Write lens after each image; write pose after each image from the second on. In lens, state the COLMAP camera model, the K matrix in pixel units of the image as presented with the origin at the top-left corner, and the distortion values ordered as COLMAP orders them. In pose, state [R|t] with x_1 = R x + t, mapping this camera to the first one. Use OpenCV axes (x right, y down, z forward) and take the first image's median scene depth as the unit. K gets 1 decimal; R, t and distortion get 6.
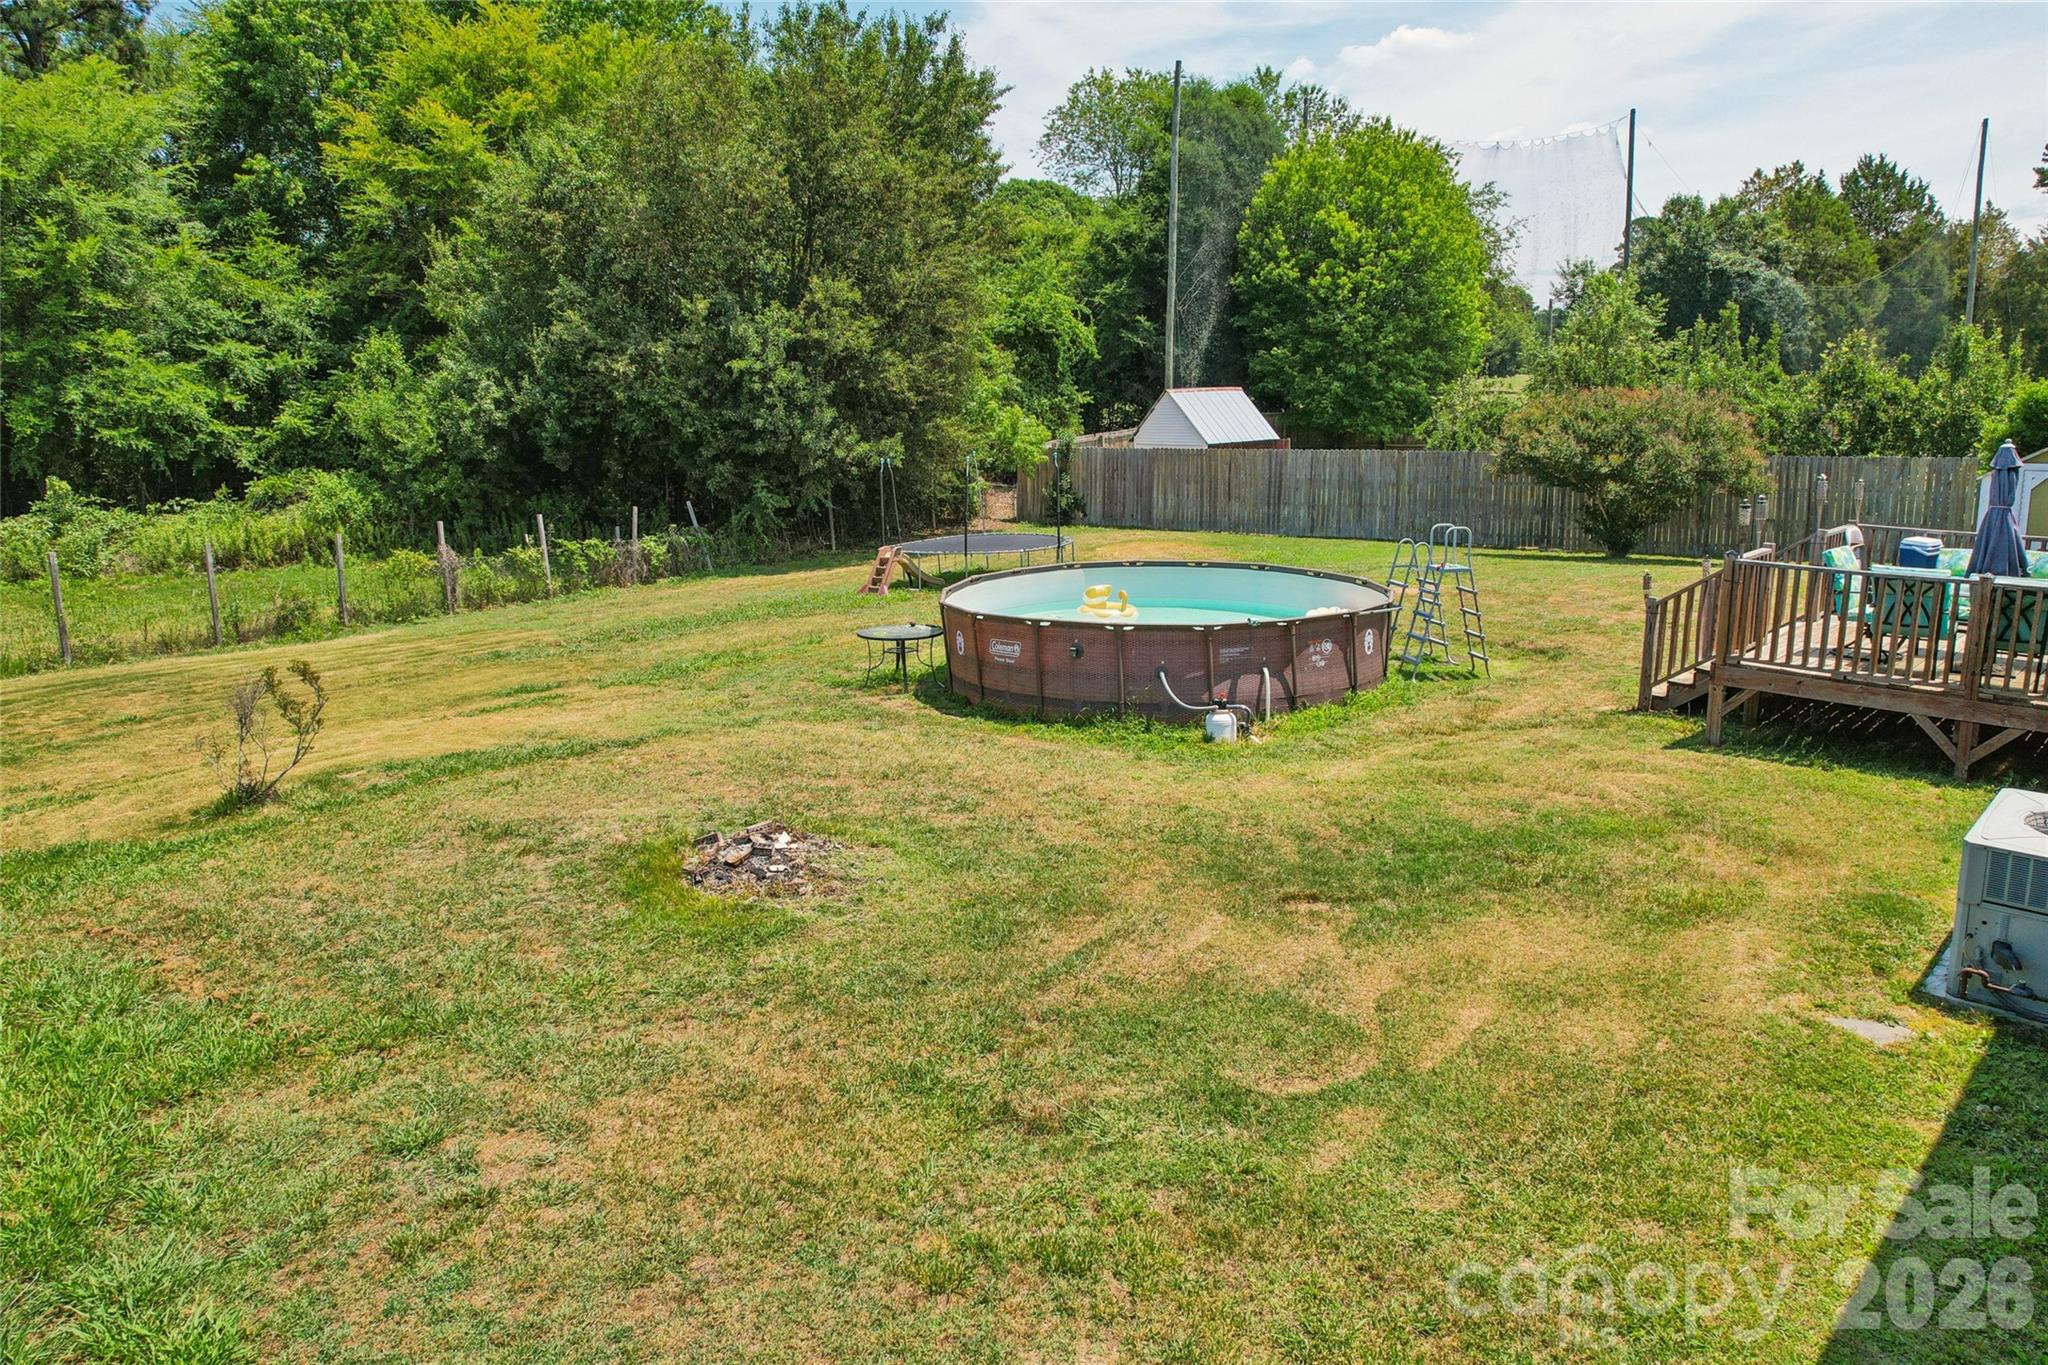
lens RADIAL K [[1338.0, 0, 1058.2], [0, 1338.0, 606.2], [0, 0, 1]] dist [-0.082476, 0.079954]
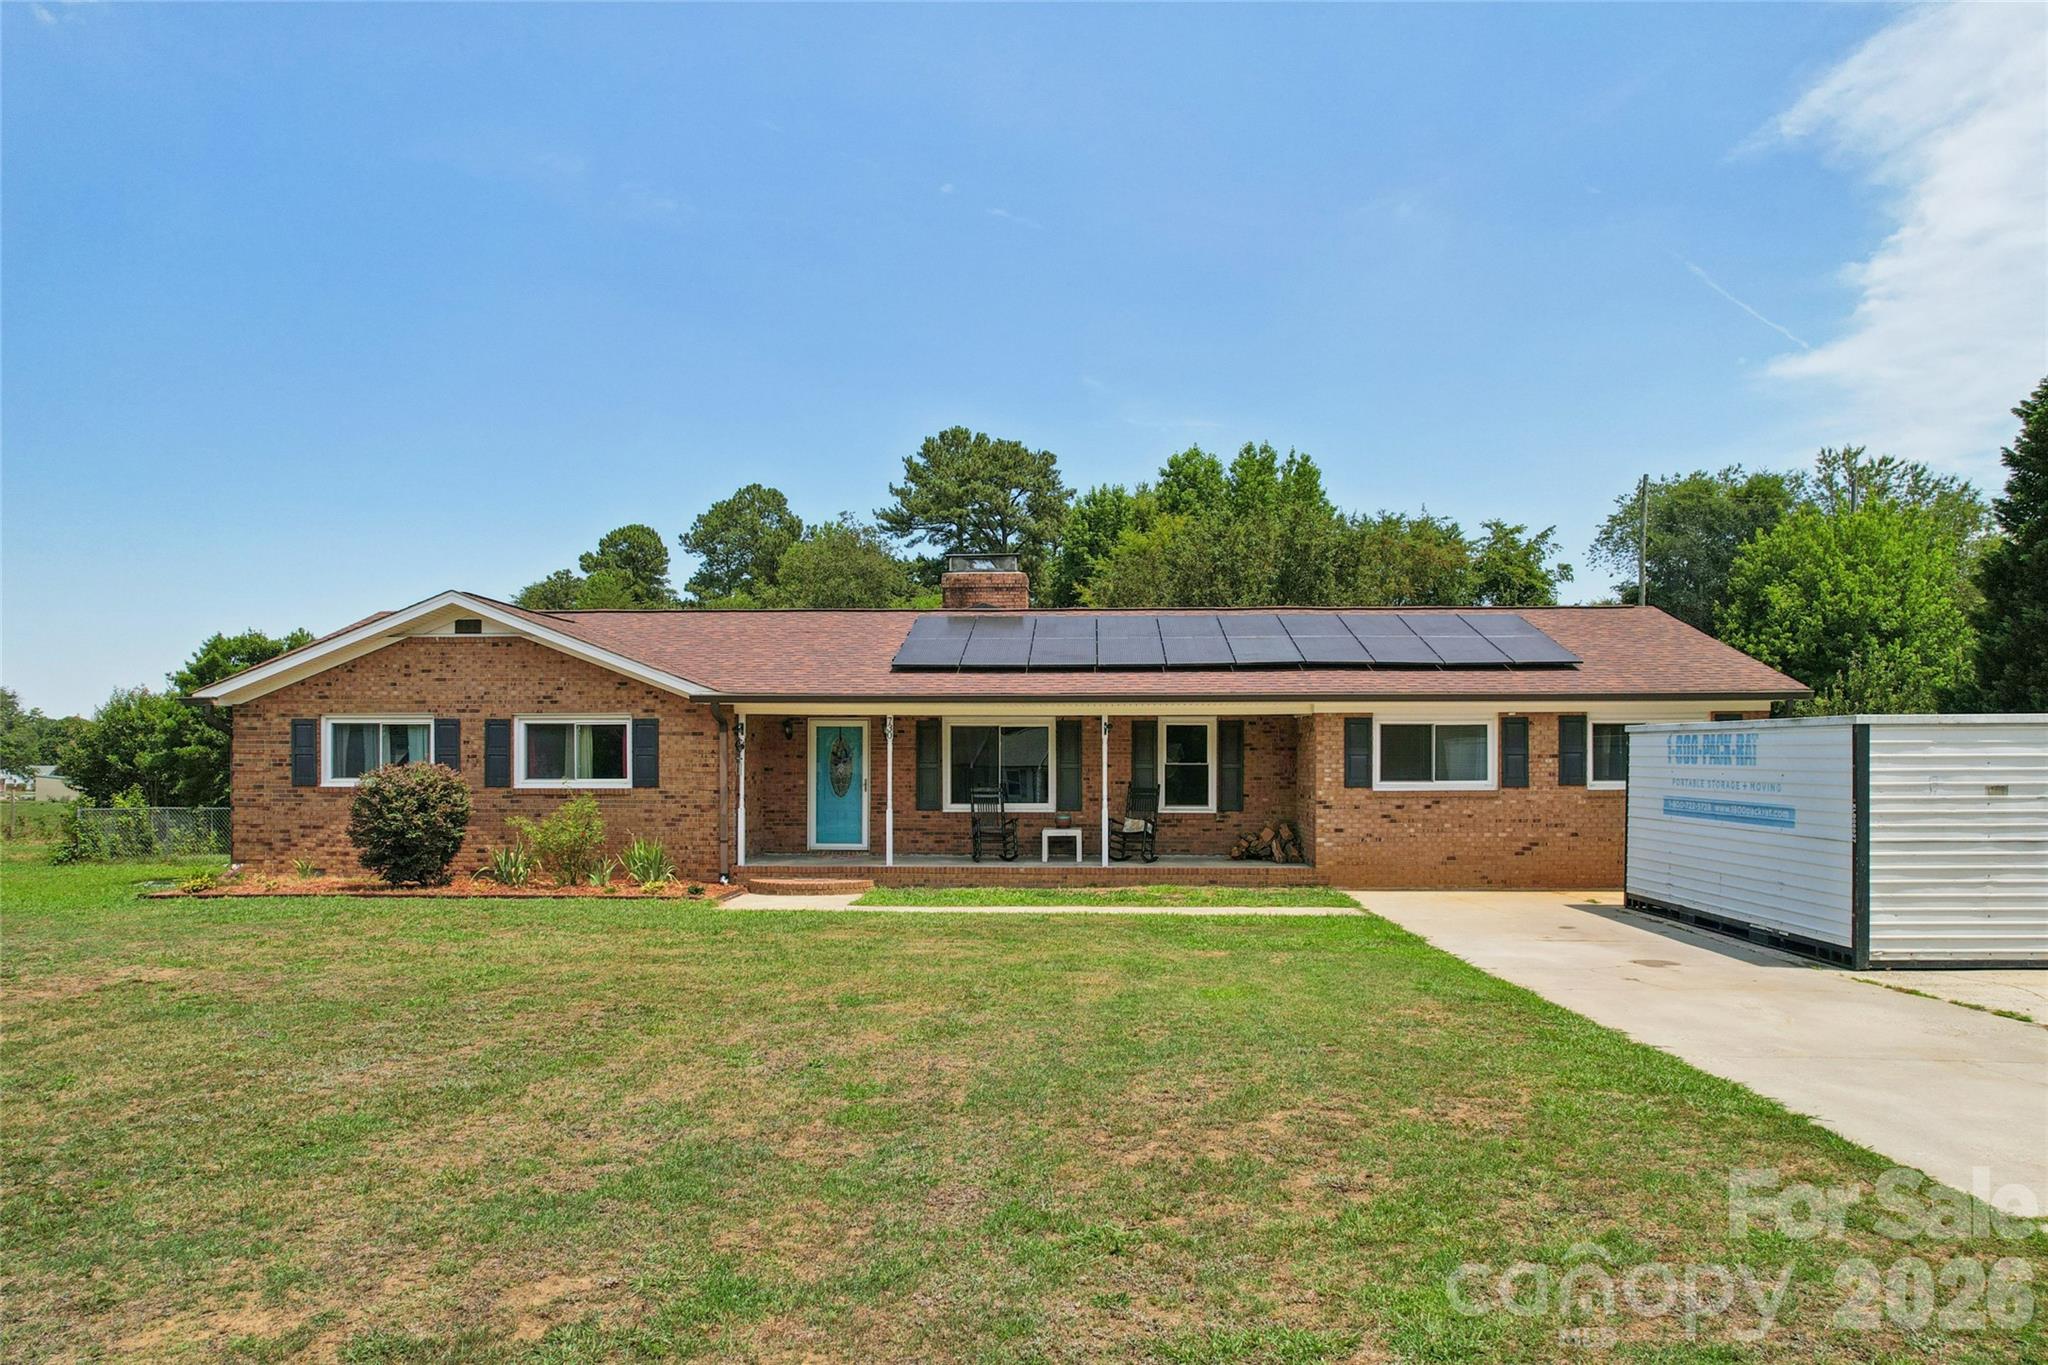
lens RADIAL K [[1344.5, 0, 1036.3], [0, 1344.5, 778.6], [0, 0, 1]] dist [-0.069852, 0.049387]
pose [[0.658430, 0.014316, -0.752505, 0.869697], [-0.126524, 0.987696, -0.091916, 0.053876], [0.741931, 0.155731, 0.652140, -0.201868]]
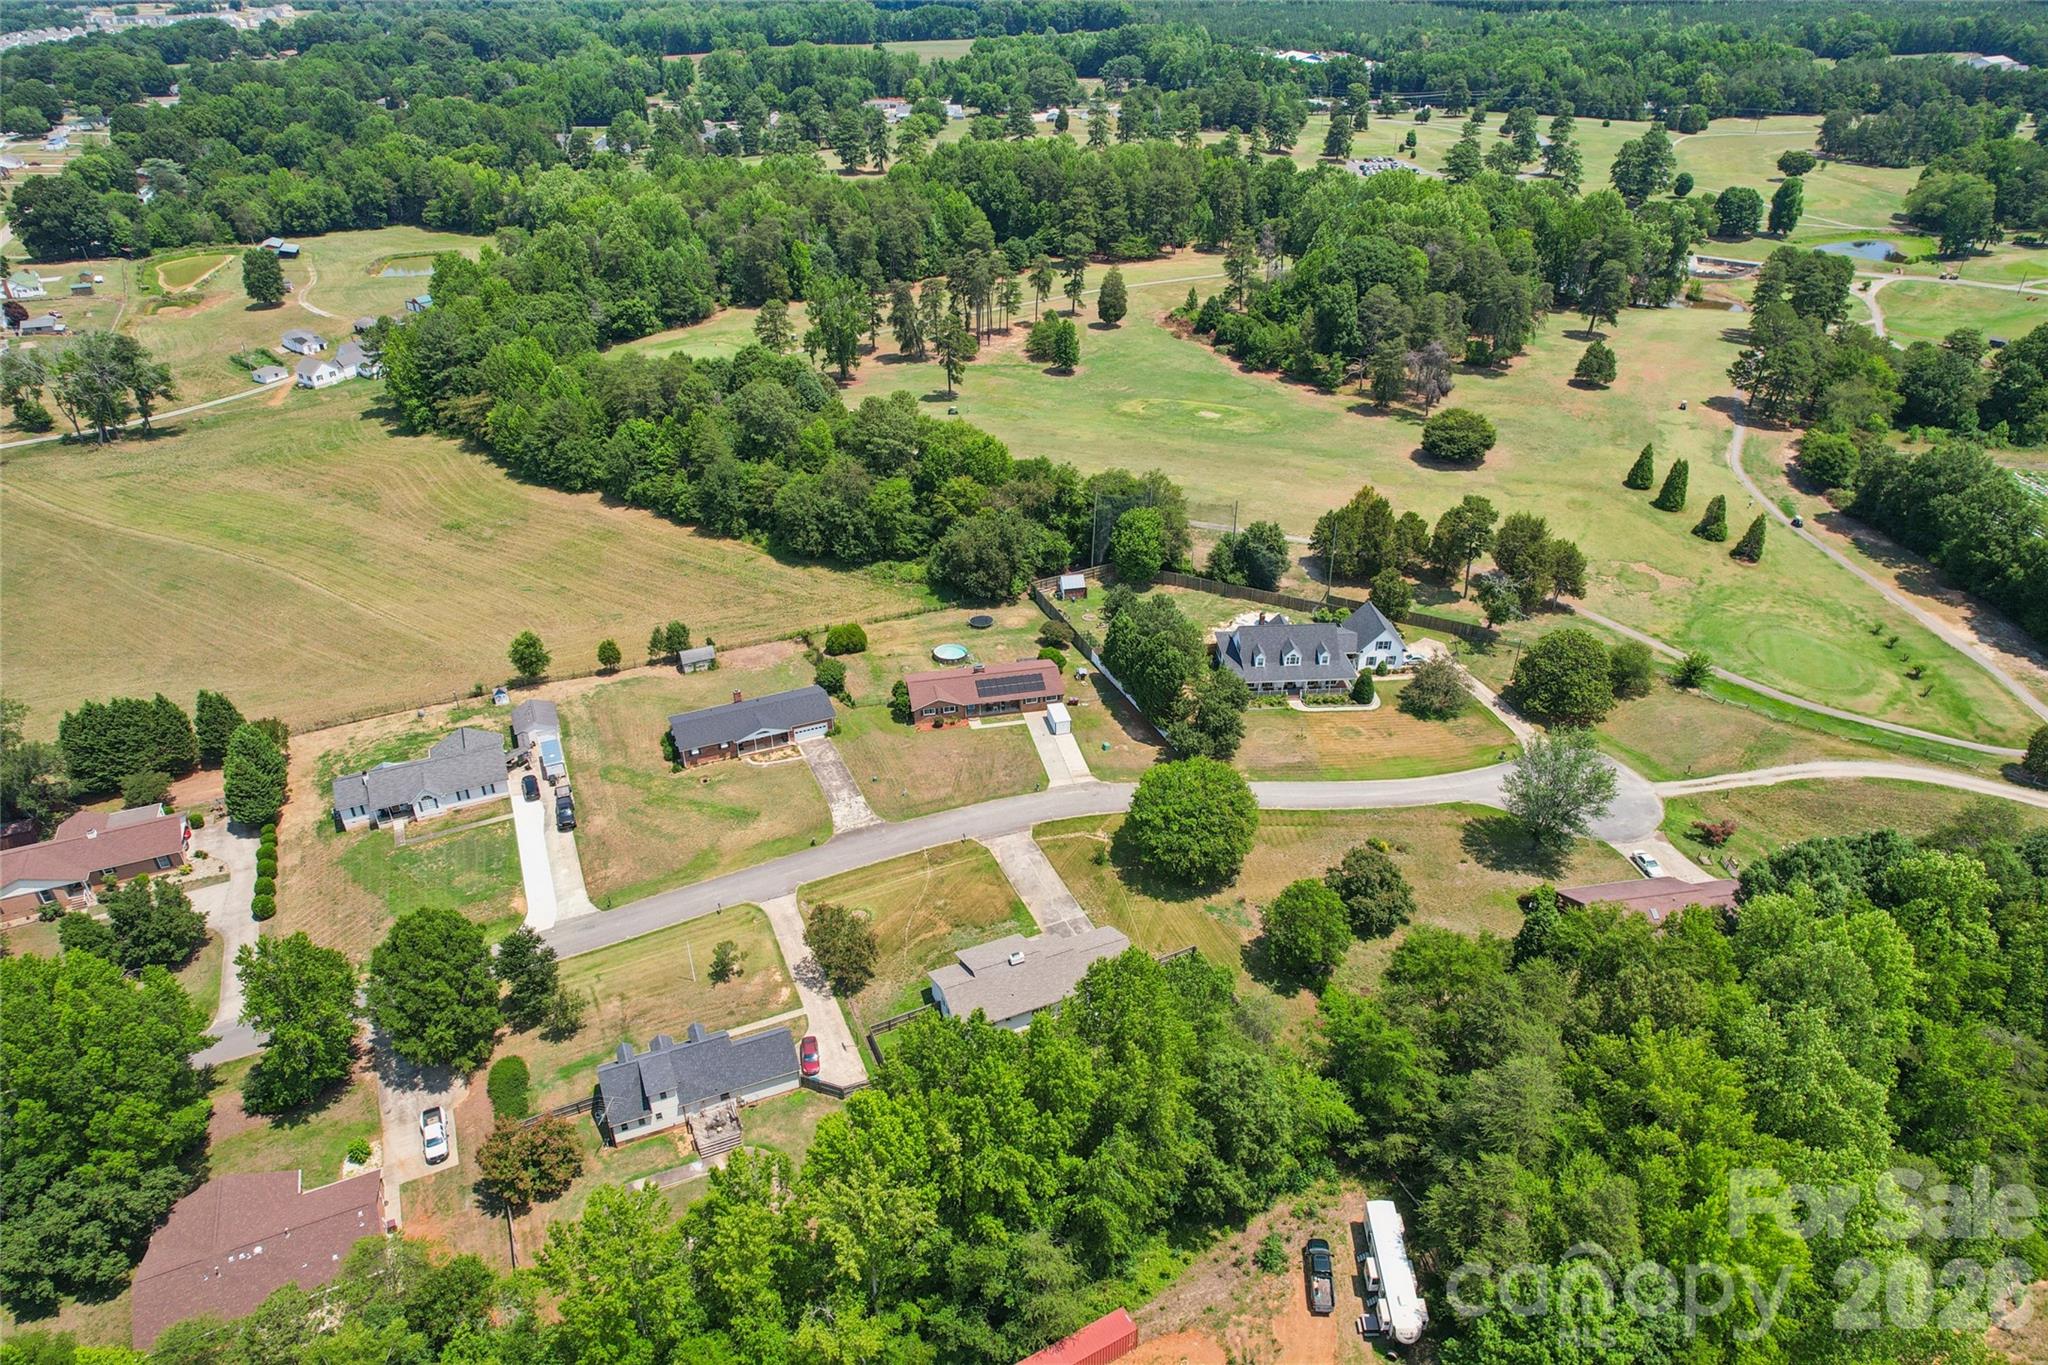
lens RADIAL K [[1310.9, 0, 1053.4], [0, 1310.9, 687.5], [0, 0, 1]] dist [-0.082420, 0.076446]
pose [[0.833989, 0.292420, -0.467925, 3.063558], [-0.098445, 0.913274, 0.395271, -2.120249], [0.542929, -0.283586, 0.790448, -3.791103]]
